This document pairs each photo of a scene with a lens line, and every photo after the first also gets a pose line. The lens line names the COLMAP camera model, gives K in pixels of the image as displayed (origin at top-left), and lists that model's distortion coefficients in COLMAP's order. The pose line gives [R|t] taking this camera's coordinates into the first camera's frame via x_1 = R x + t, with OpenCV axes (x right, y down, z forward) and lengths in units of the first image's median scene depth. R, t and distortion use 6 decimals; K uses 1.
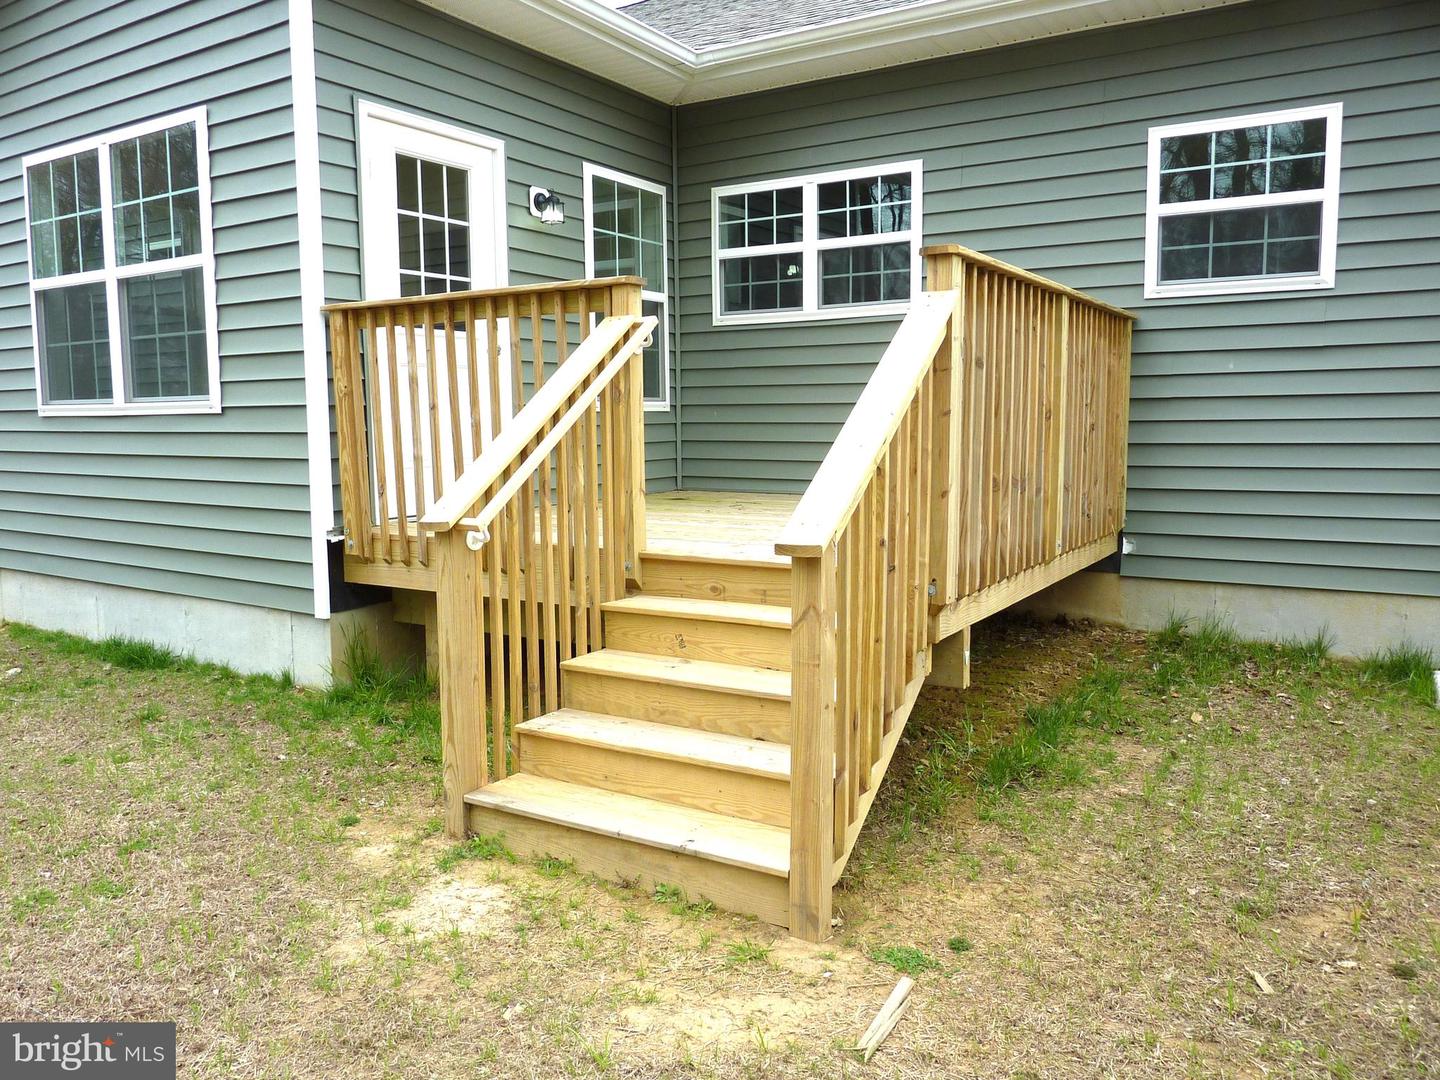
lens RADIAL K [[1070.1, 0, 715.0], [0, 1070.1, 539.1], [0, 0, 1]] dist [-0.046524, 0.013143]
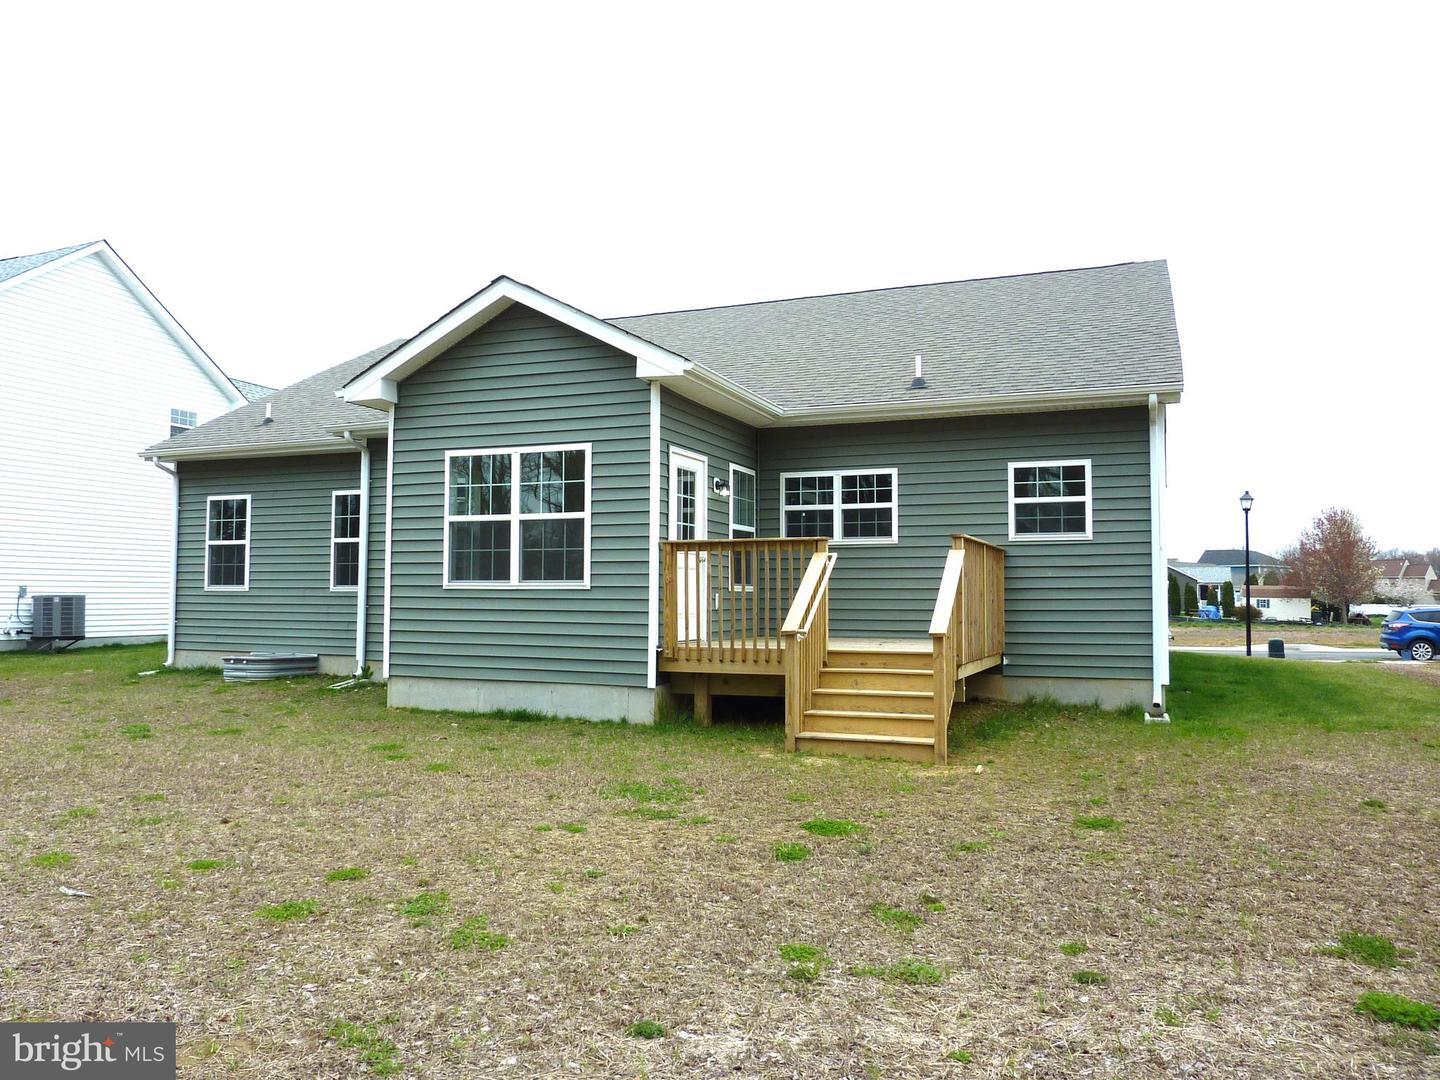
lens RADIAL K [[1070.1, 0, 724.8], [0, 1070.1, 539.3], [0, 0, 1]] dist [-0.046524, 0.013143]
pose [[0.983930, 0.022421, 0.177140, -0.544731], [0.008164, 0.985398, -0.170071, 0.129623], [-0.178367, 0.168784, 0.969380, -0.988489]]
